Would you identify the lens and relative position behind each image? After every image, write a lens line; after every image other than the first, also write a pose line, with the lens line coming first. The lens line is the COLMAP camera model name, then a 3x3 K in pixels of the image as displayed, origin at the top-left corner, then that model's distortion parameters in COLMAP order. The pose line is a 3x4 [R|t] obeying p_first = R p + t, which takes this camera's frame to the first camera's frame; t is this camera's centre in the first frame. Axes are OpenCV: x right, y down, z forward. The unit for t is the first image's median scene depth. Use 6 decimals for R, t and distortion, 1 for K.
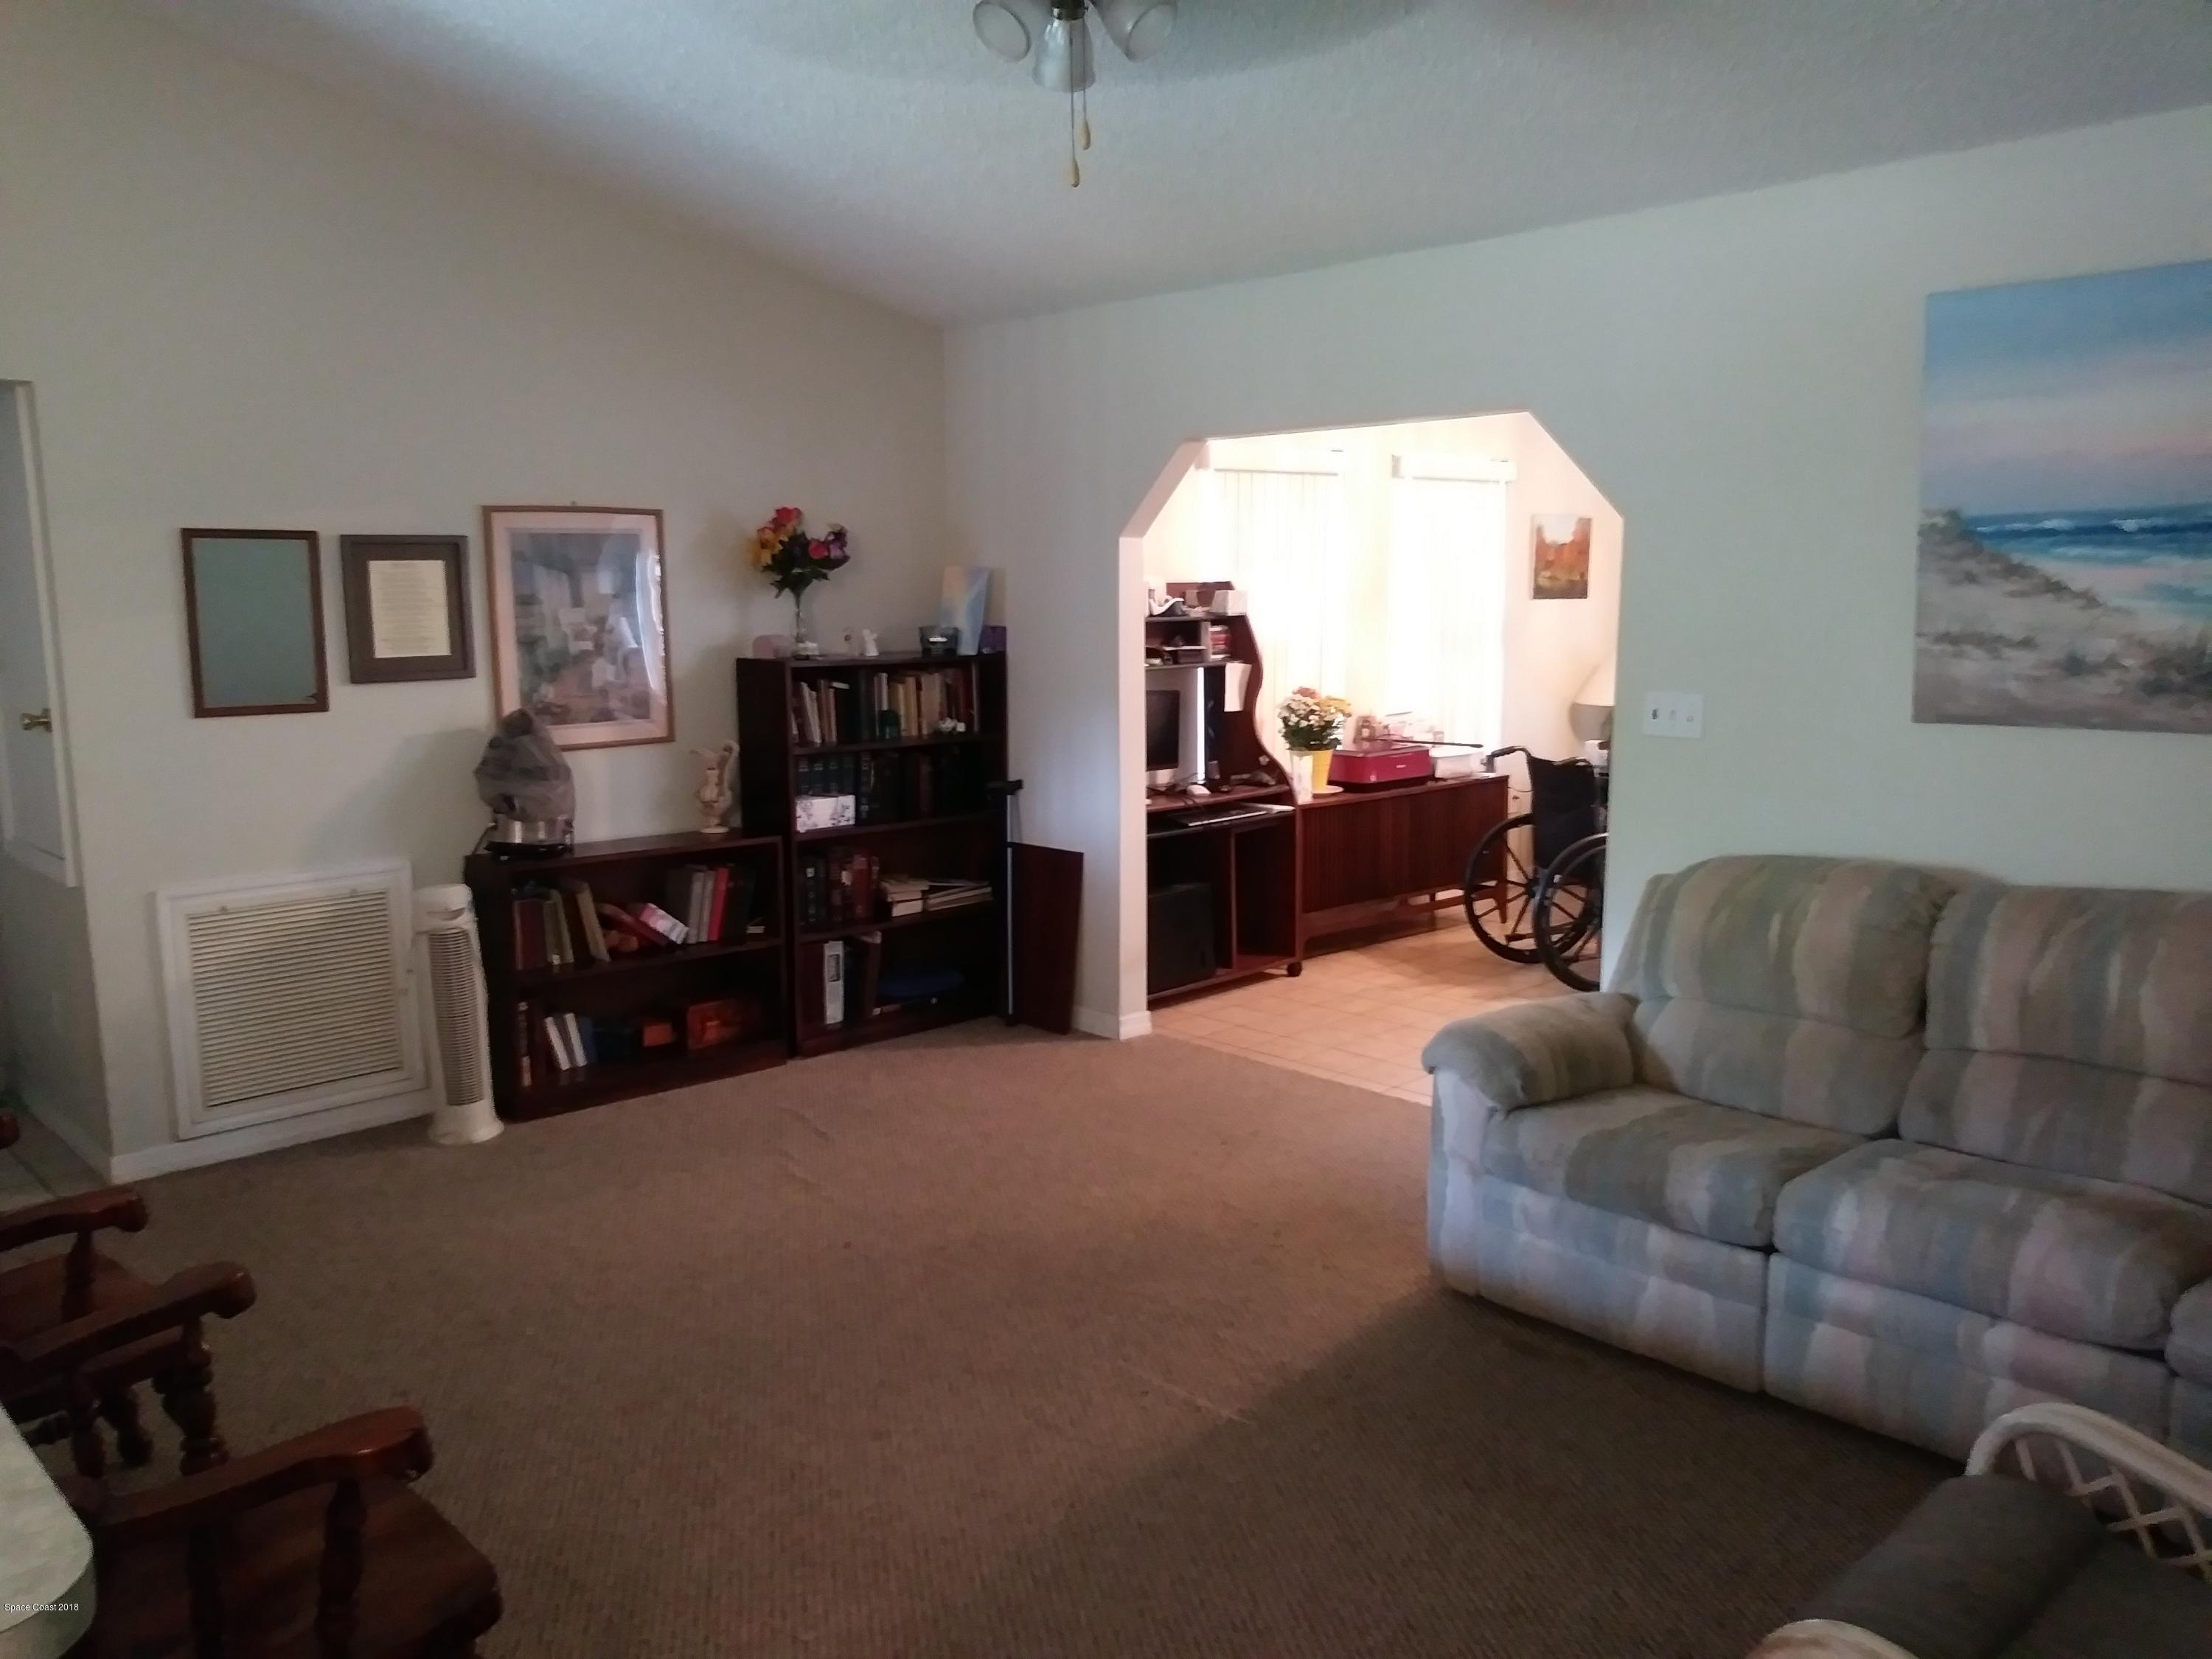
lens RADIAL K [[1719.6, 0, 1095.2], [0, 1719.6, 832.0], [0, 0, 1]] dist [0.006357, -0.043538]
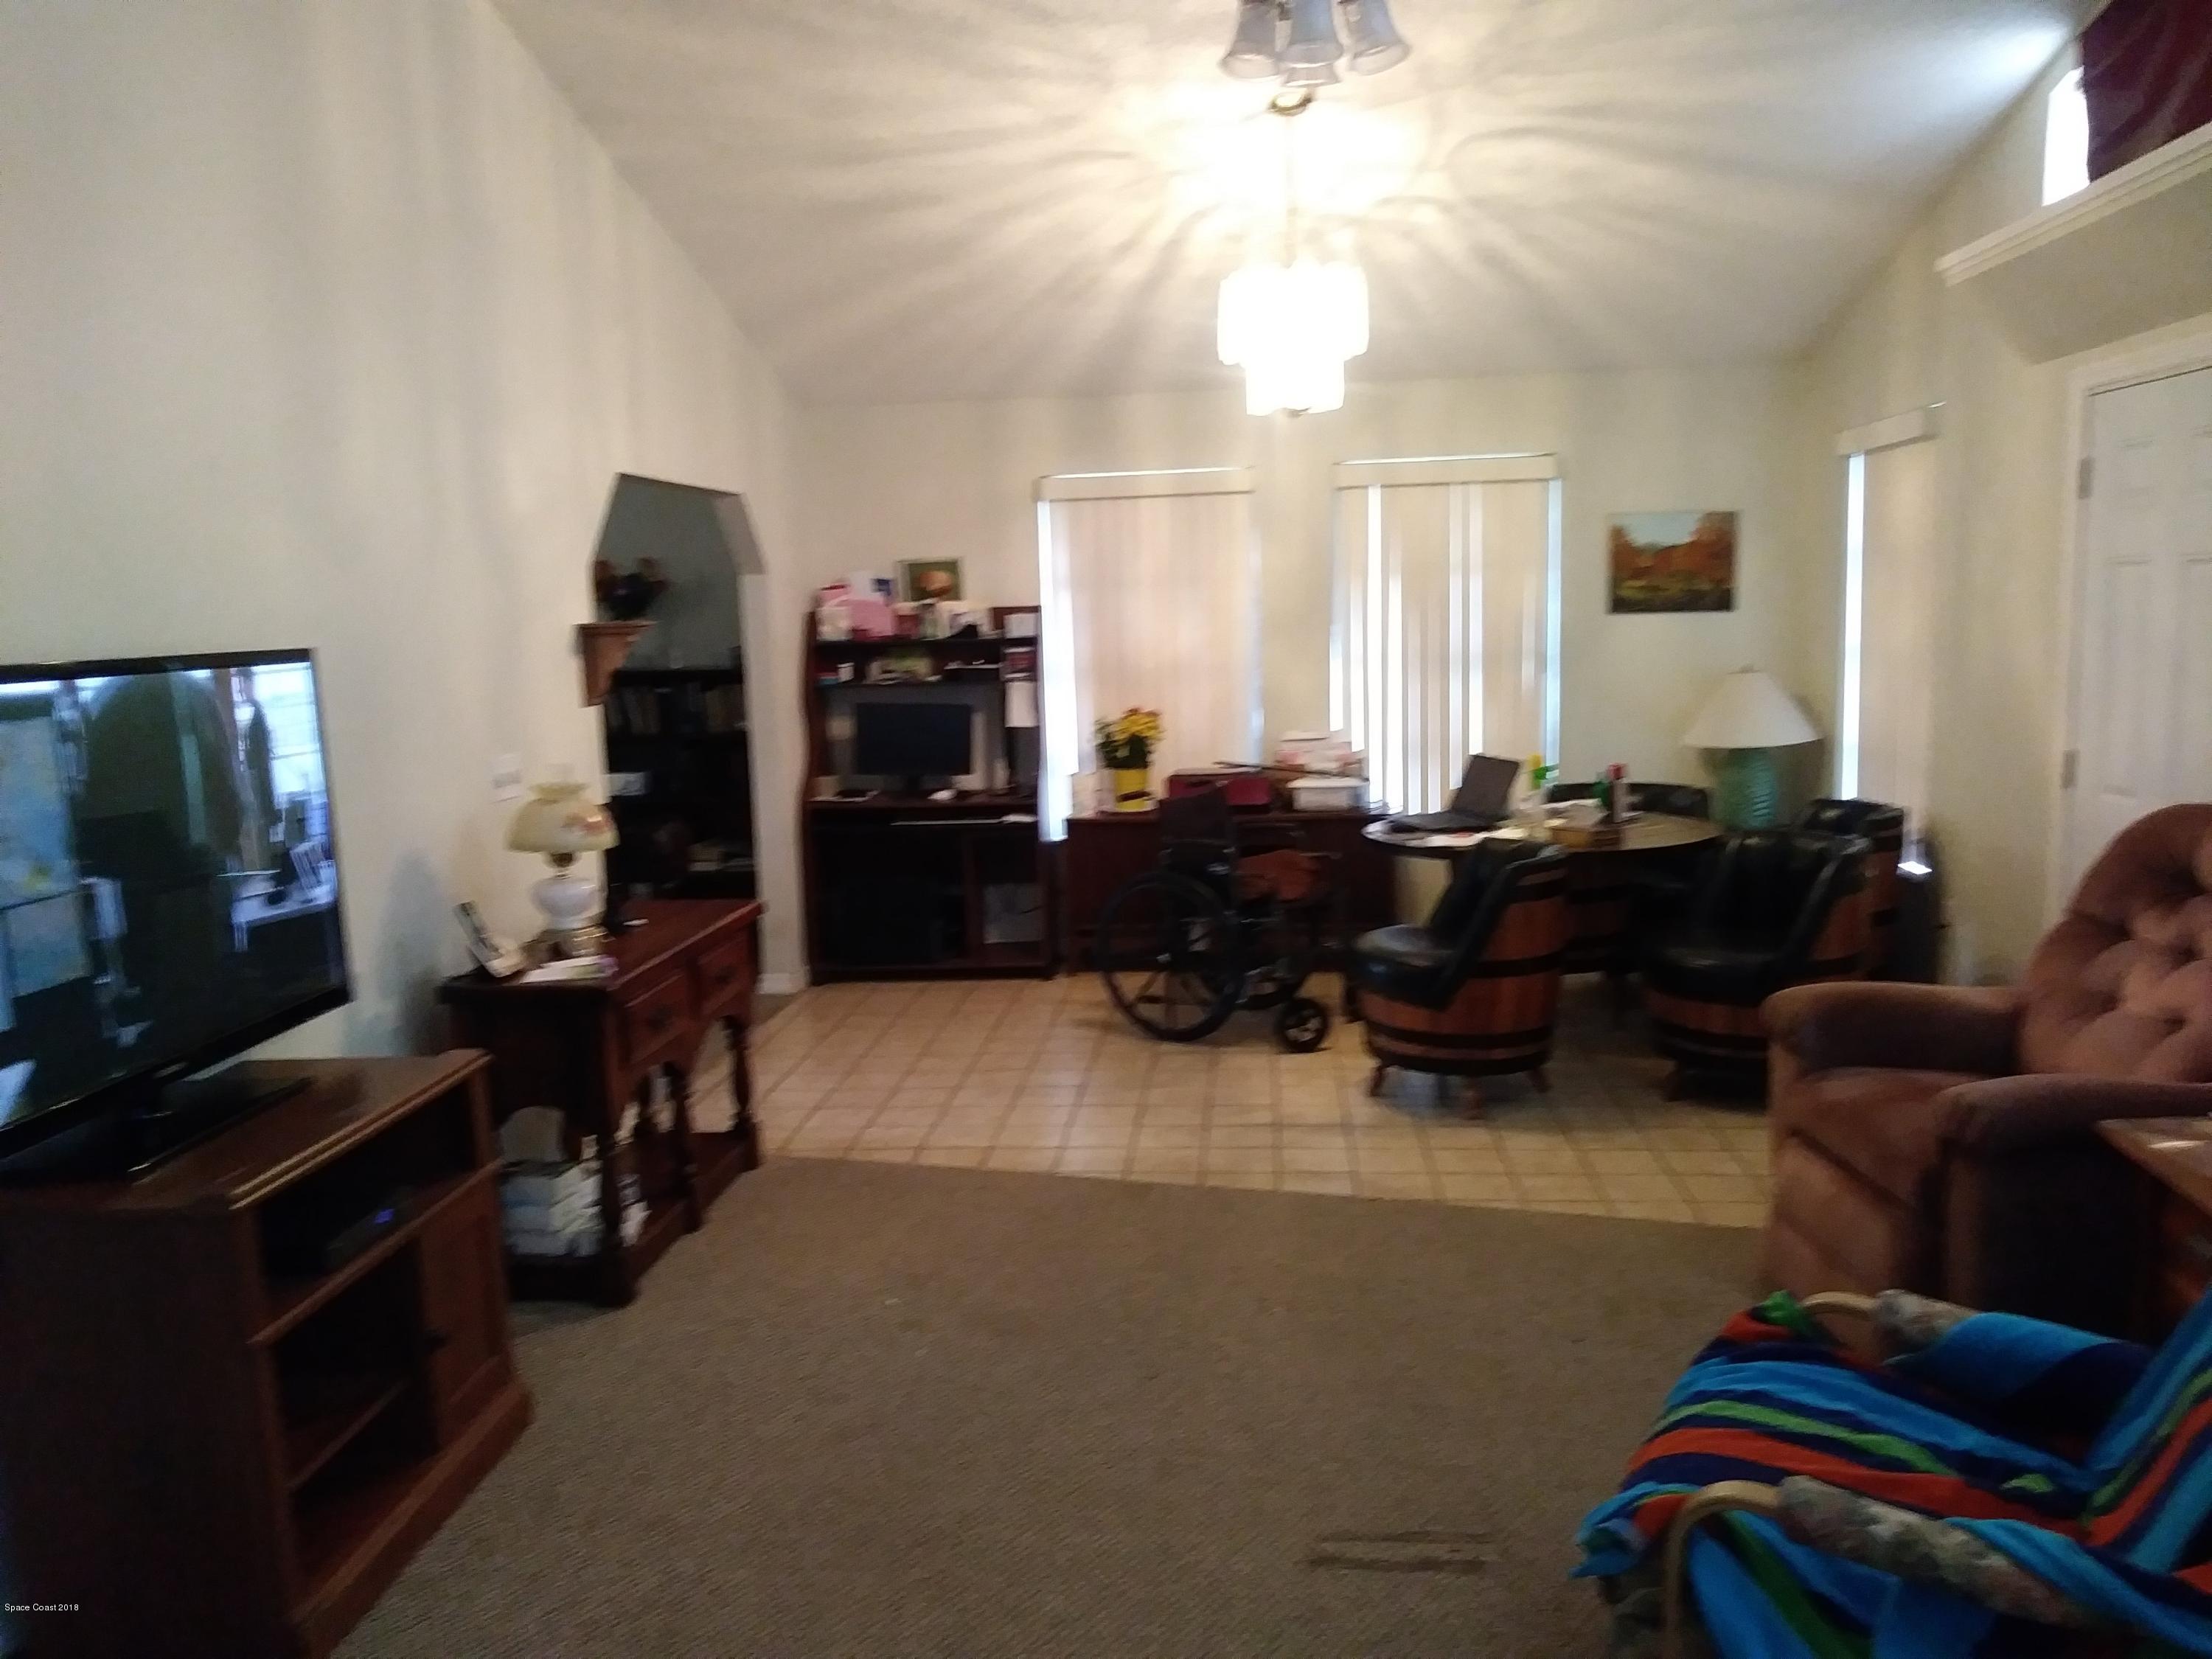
lens RADIAL K [[1719.6, 0, 1110.2], [0, 1719.6, 833.2], [0, 0, 1]] dist [0.006357, -0.043538]
pose [[0.664080, 0.100982, -0.740811, 1.682774], [-0.084762, 0.994617, 0.059597, -0.133377], [0.742842, 0.023215, 0.669065, 0.588993]]
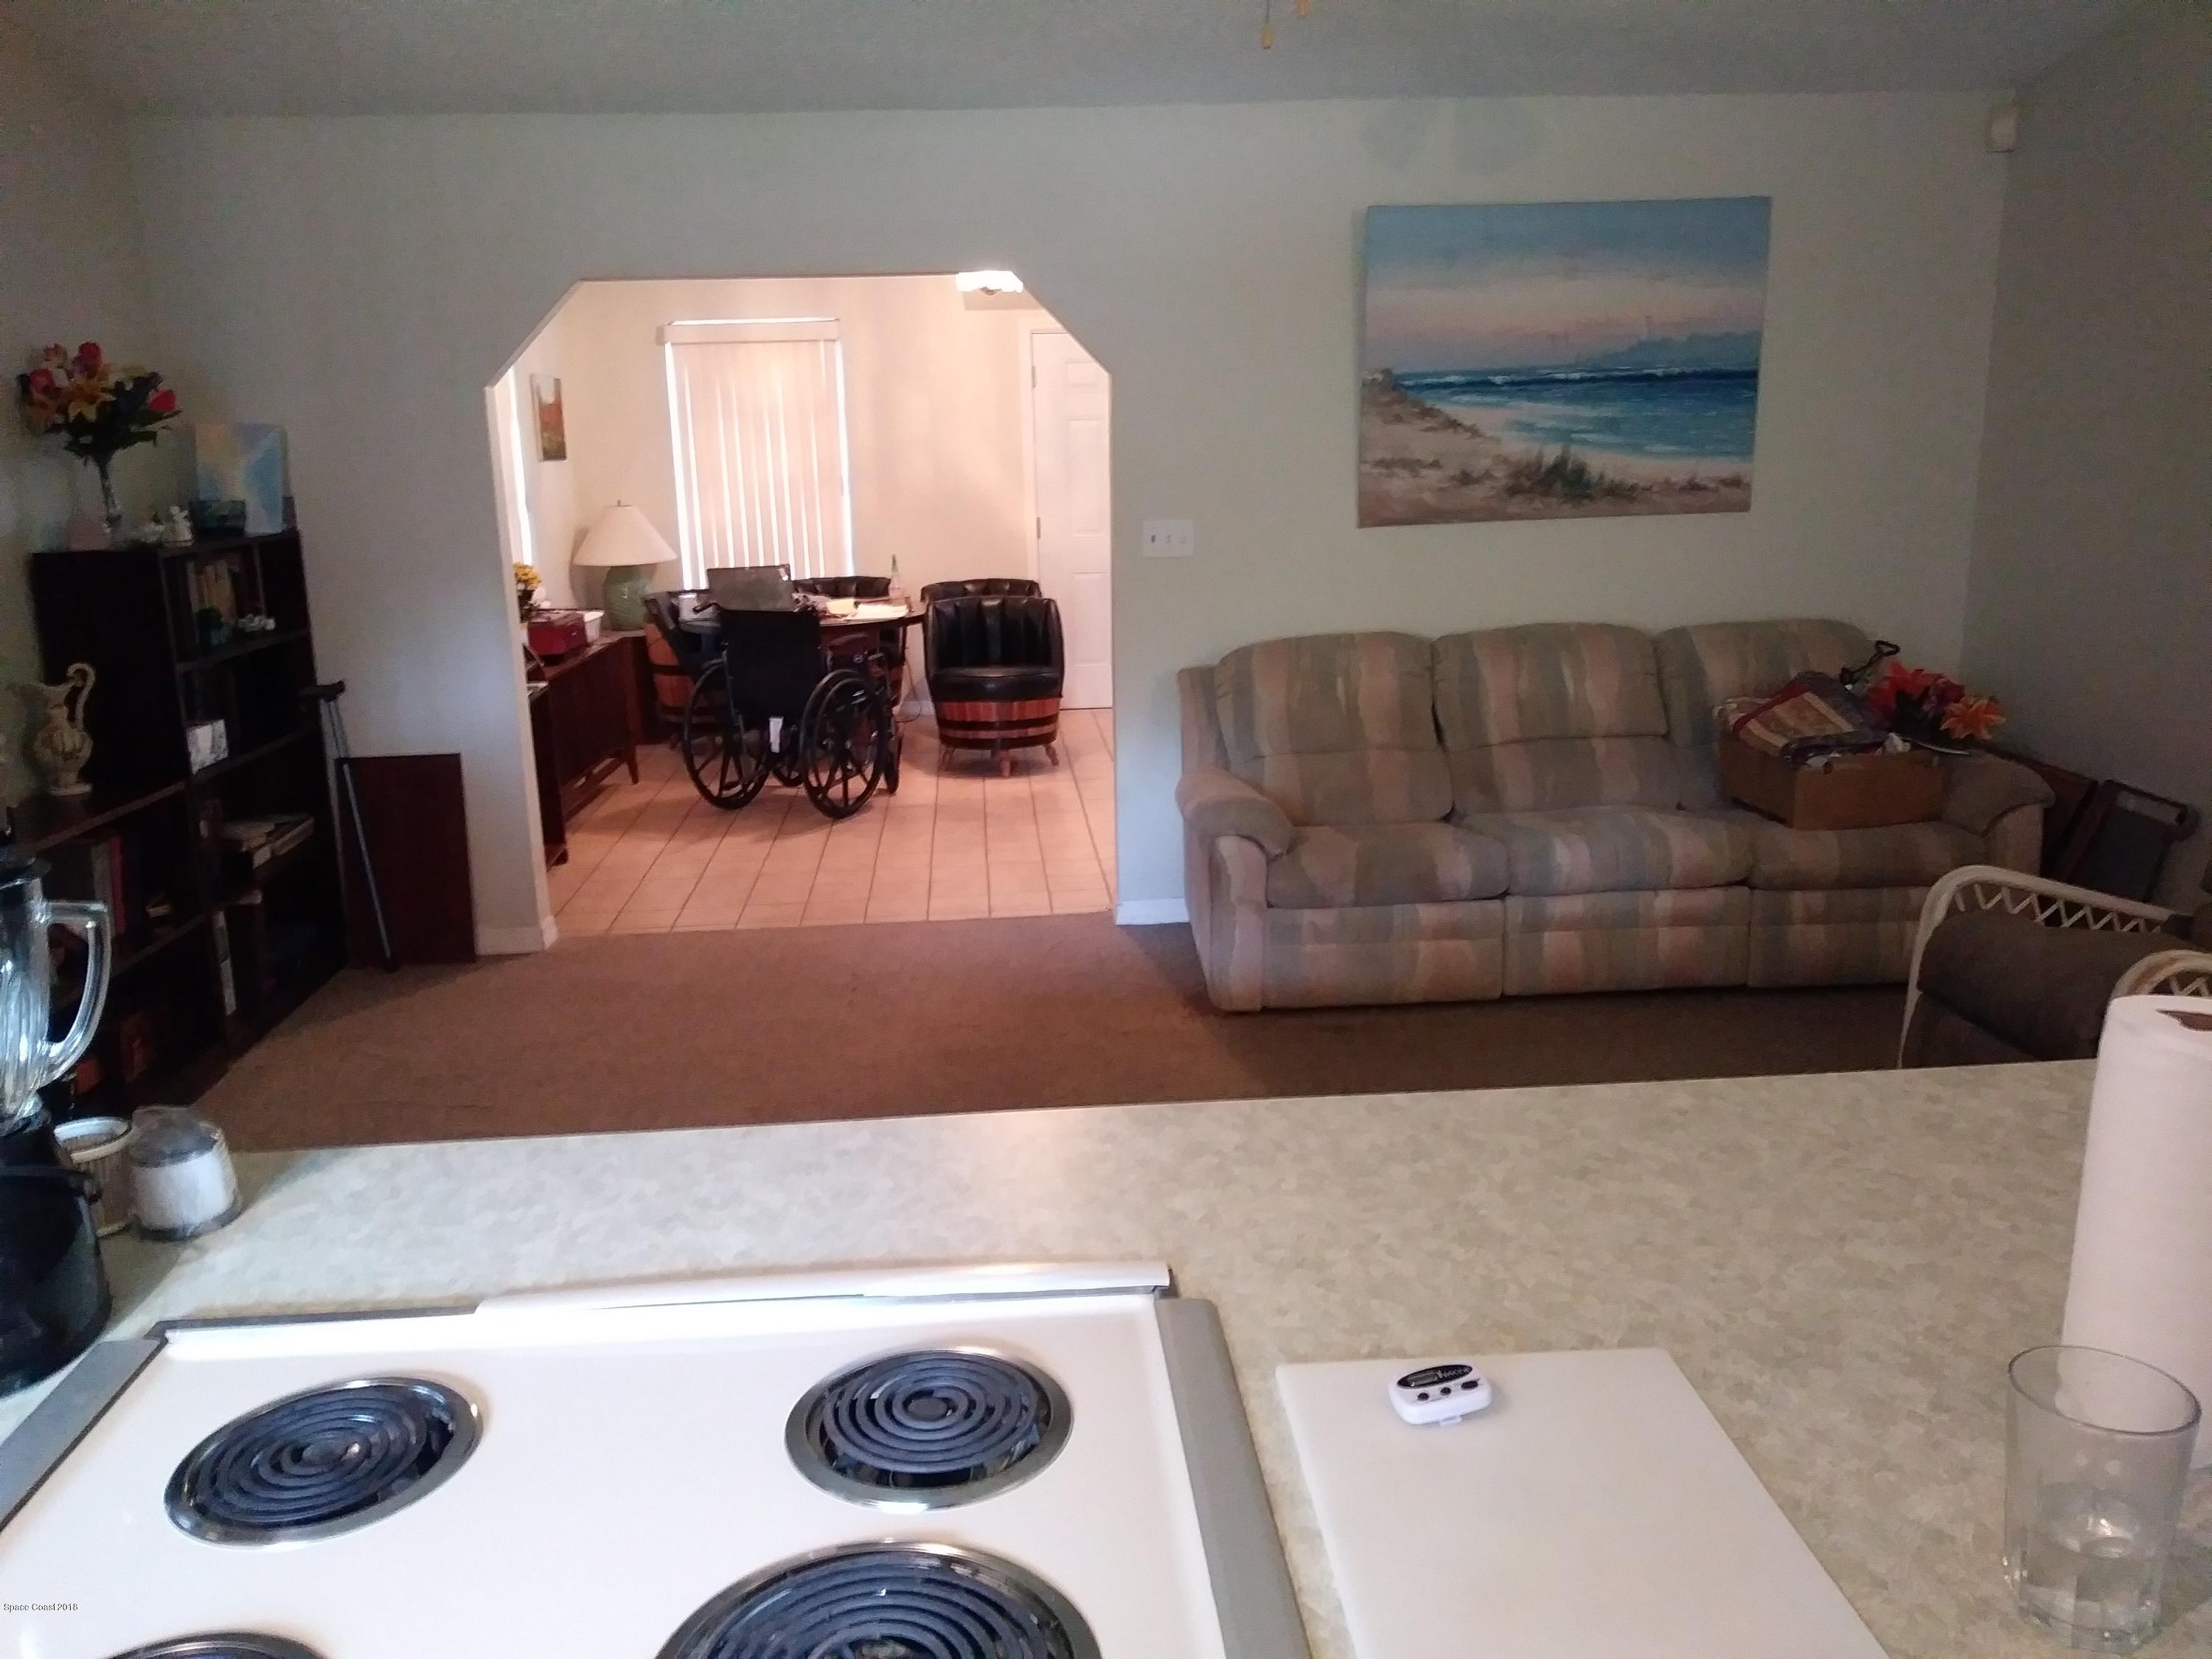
lens RADIAL K [[1719.6, 0, 1115.8], [0, 1719.6, 830.5], [0, 0, 1]] dist [0.006357, -0.043538]
pose [[0.622035, -0.183510, 0.761181, -0.758853], [0.131007, 0.982836, 0.129889, -0.030863], [-0.771952, 0.018924, 0.635399, 0.297576]]
